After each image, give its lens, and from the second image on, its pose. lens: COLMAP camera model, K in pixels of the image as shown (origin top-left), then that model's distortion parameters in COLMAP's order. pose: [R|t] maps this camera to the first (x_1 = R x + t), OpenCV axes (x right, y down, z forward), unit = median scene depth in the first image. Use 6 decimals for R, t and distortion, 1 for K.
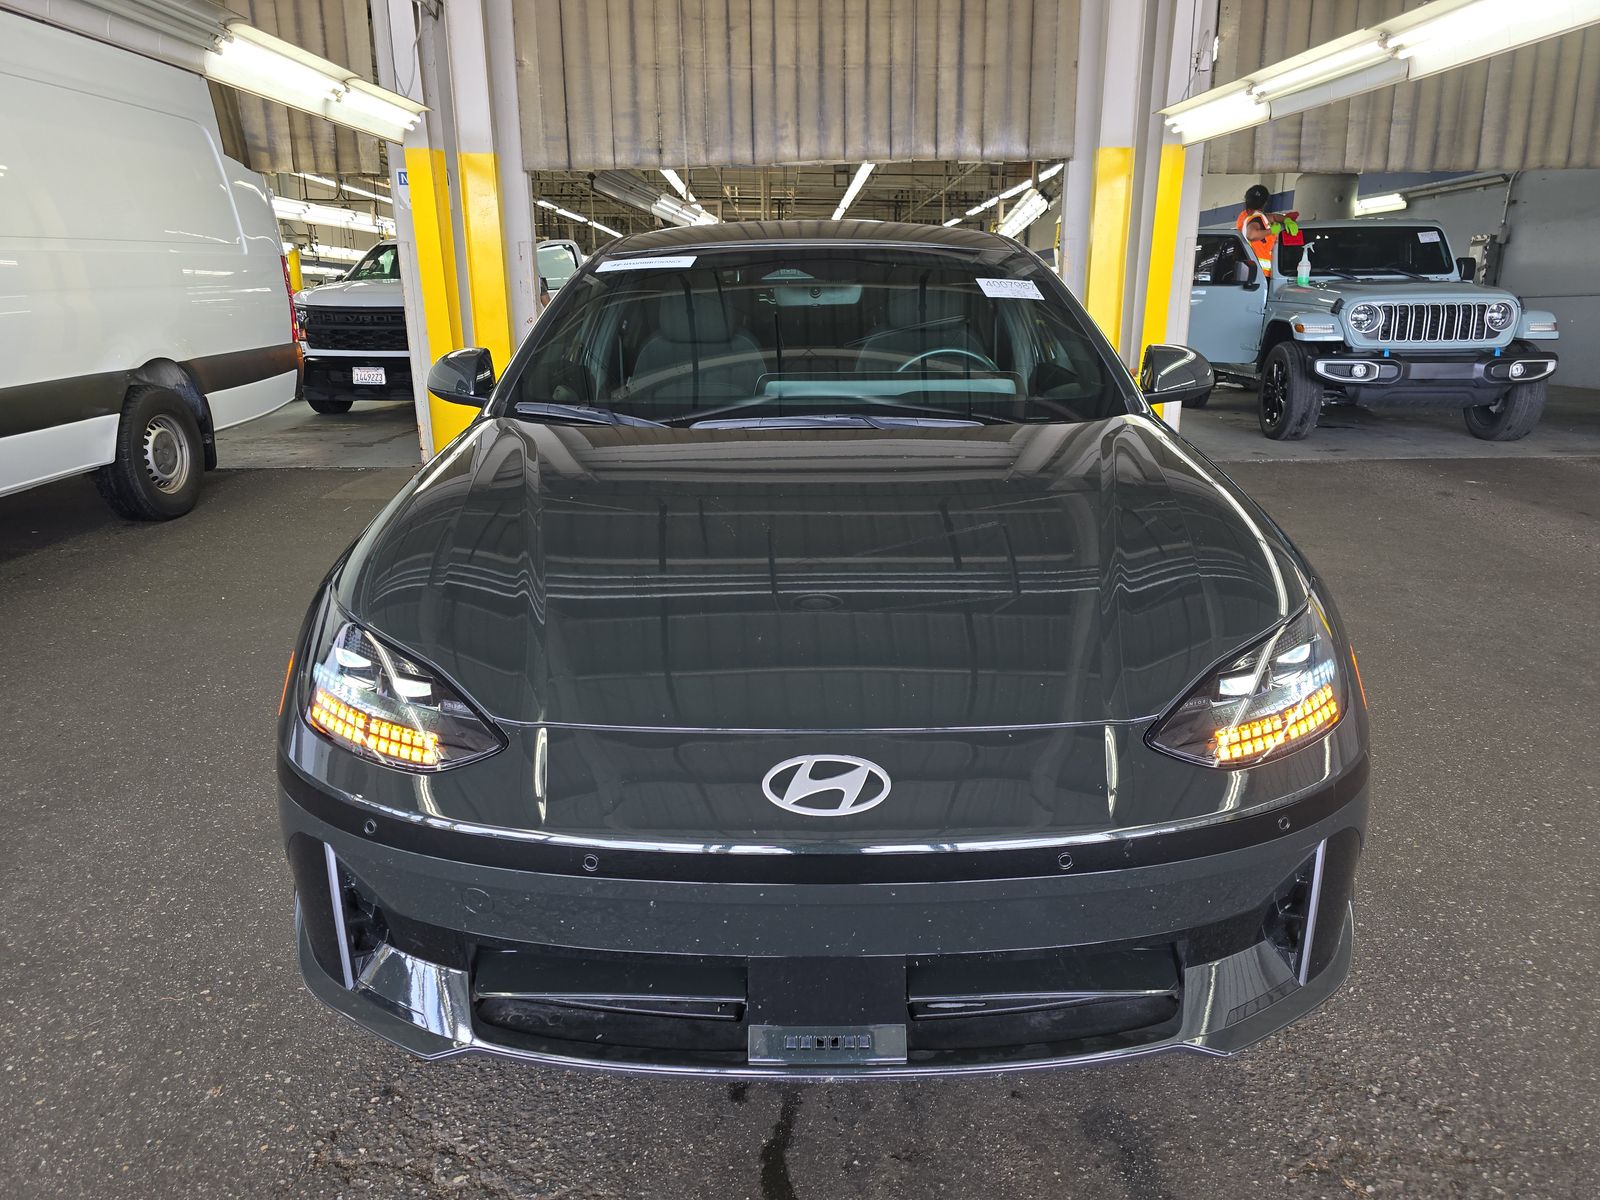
lens RADIAL K [[1117.2, 0, 800.0], [0, 1117.2, 600.0], [0, 0, 1]] dist [0.039349, -0.012780]
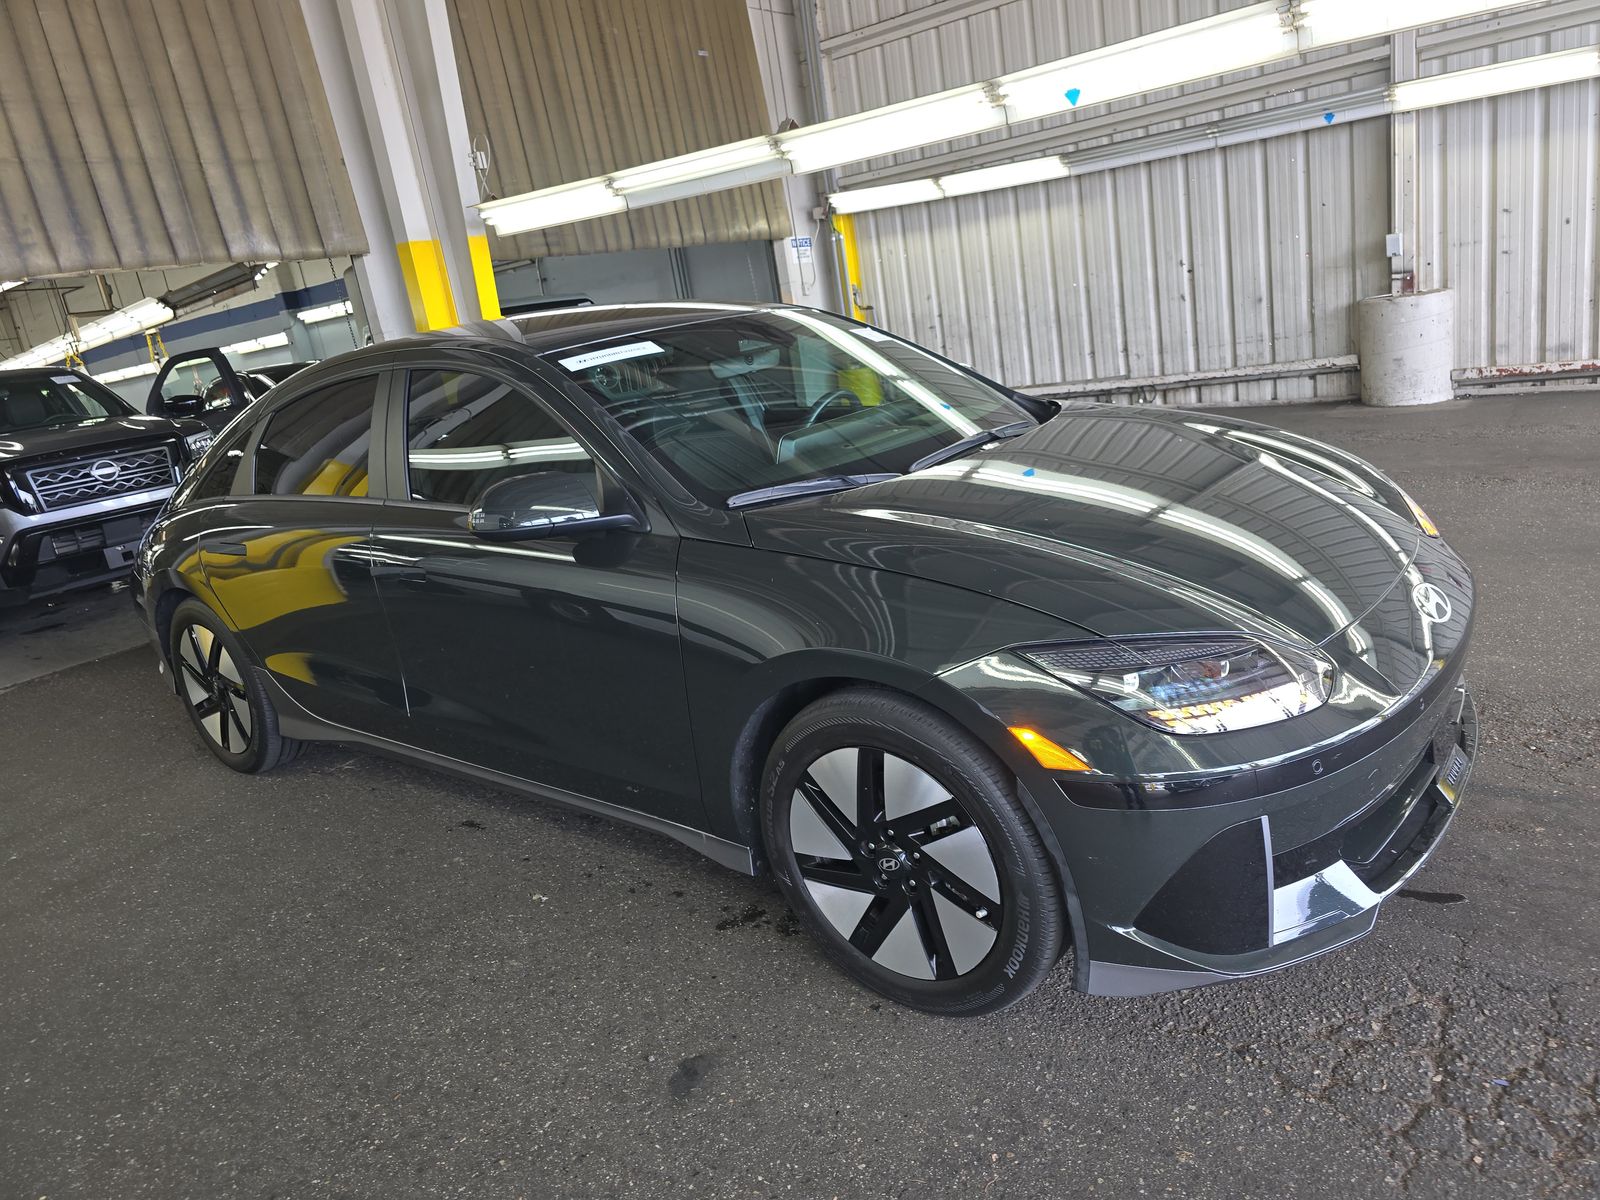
lens RADIAL K [[1117.2, 0, 800.0], [0, 1117.2, 600.0], [0, 0, 1]] dist [0.039349, -0.012780]
pose [[0.586567, -0.290497, 0.756010, -0.378872], [0.349352, 0.932905, 0.087417, -0.062145], [-0.730680, 0.212837, 0.648697, 0.144257]]
